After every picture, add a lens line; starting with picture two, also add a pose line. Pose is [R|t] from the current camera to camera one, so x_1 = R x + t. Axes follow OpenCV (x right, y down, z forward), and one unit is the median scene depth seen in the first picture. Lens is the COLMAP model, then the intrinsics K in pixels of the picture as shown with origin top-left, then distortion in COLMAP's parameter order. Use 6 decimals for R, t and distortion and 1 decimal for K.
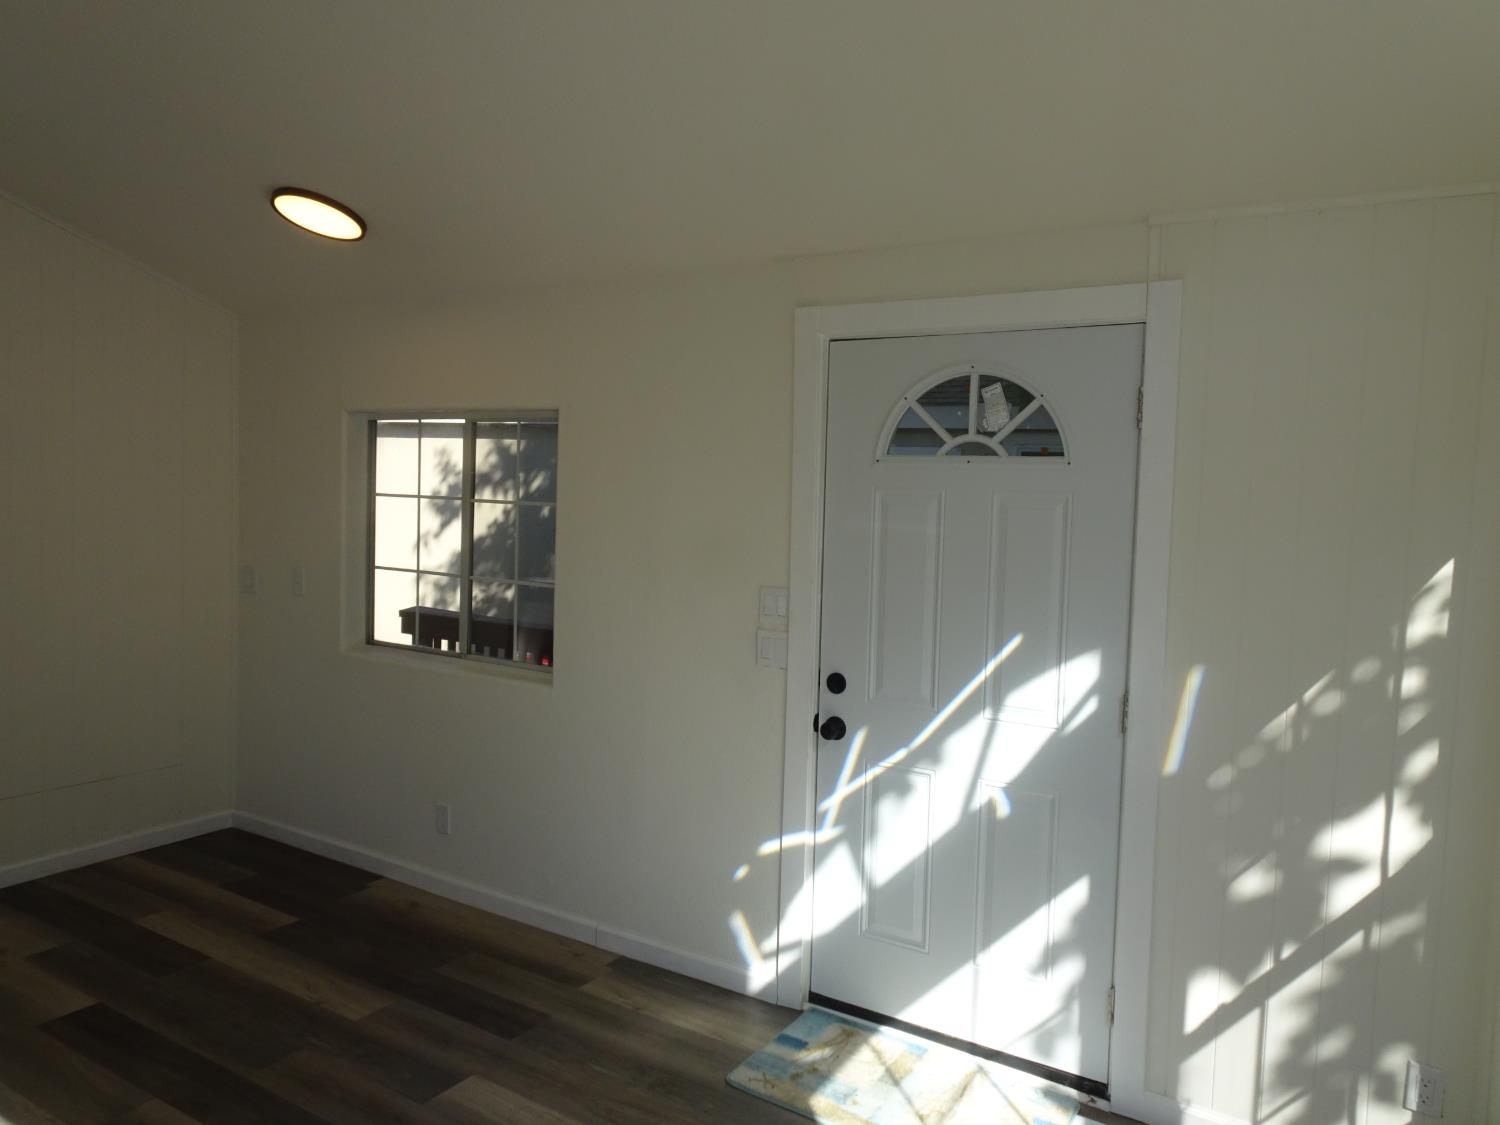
lens RADIAL K [[1085.3, 0, 750.0], [0, 1085.3, 562.5], [0, 0, 1]] dist [0.029979, 0.000643]
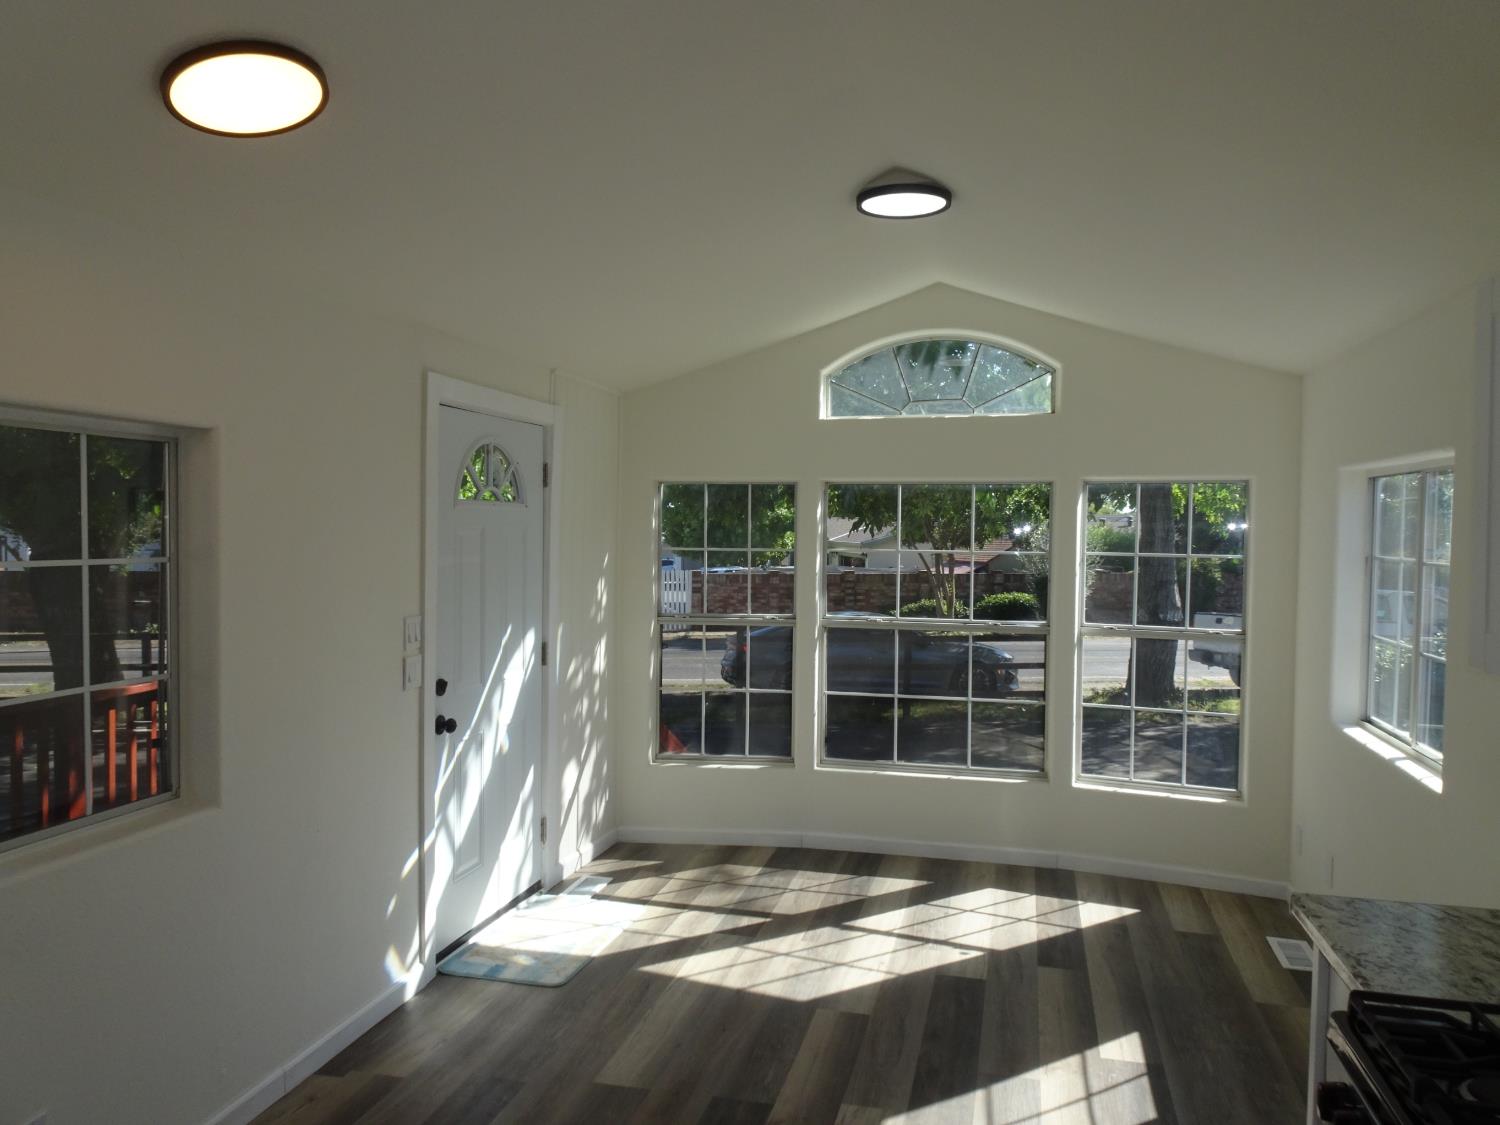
lens RADIAL K [[1085.3, 0, 750.0], [0, 1085.3, 562.5], [0, 0, 1]] dist [0.029979, 0.000643]
pose [[-0.316381, -0.055410, 0.947013, -1.199183], [0.034072, 0.996985, 0.069717, -0.103013], [-0.948020, 0.054324, -0.313539, 1.080911]]
